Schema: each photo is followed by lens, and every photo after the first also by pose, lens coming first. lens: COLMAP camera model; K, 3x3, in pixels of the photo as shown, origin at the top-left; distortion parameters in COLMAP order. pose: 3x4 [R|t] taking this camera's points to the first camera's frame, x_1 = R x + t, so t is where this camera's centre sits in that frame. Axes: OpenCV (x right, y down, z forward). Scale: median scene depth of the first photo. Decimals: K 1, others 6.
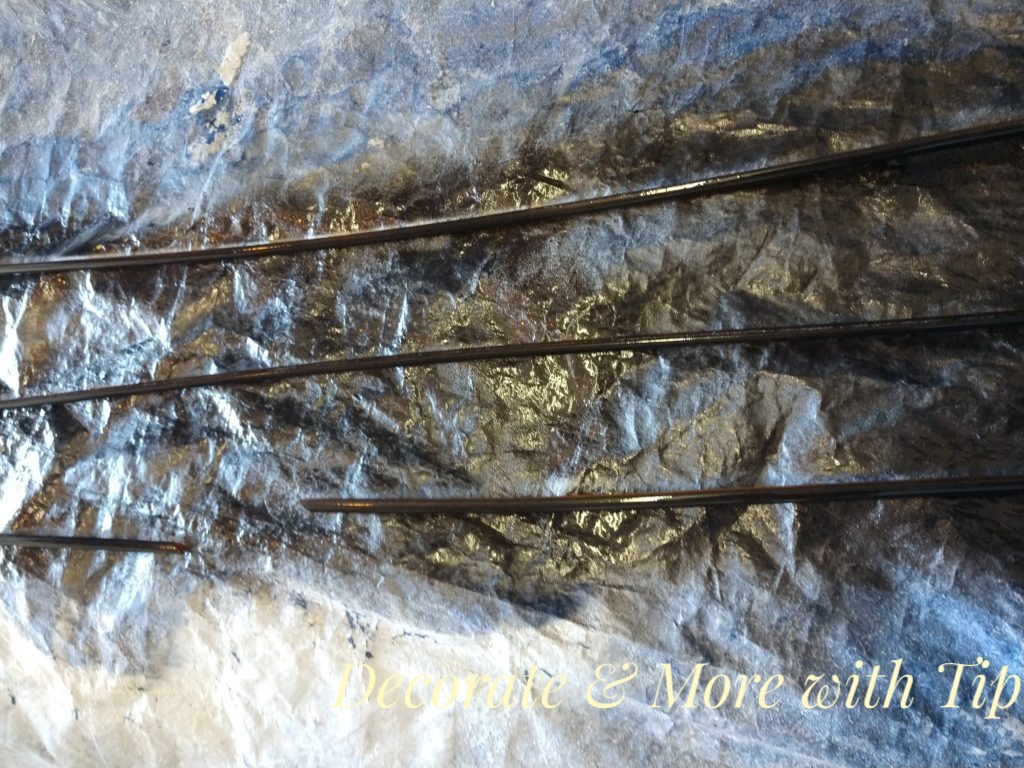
lens RADIAL K [[746.3, 0, 512.0], [0, 746.3, 384.0], [0, 0, 1]] dist [0.004427, -0.007893]
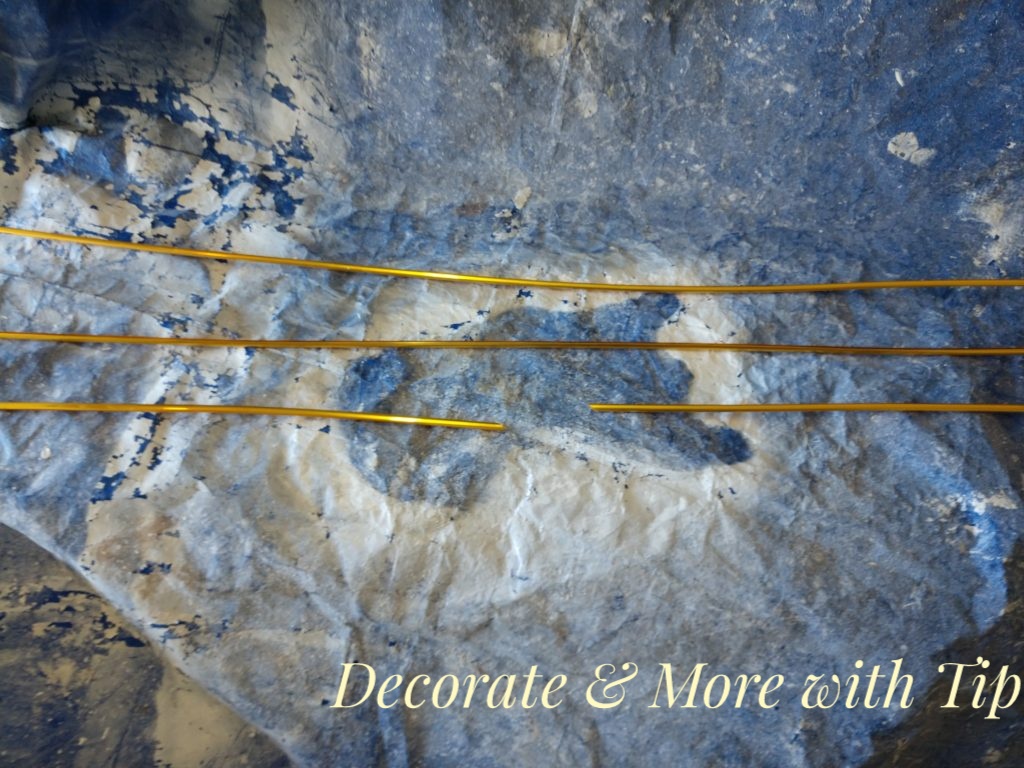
lens RADIAL K [[739.8, 0, 512.0], [0, 739.8, 384.0], [0, 0, 1]] dist [-0.027213, 0.057667]
pose [[0.946912, 0.194060, 0.256315, -0.878369], [-0.091089, 0.926545, -0.364990, 0.743759], [-0.308318, 0.322266, 0.895033, -0.533153]]
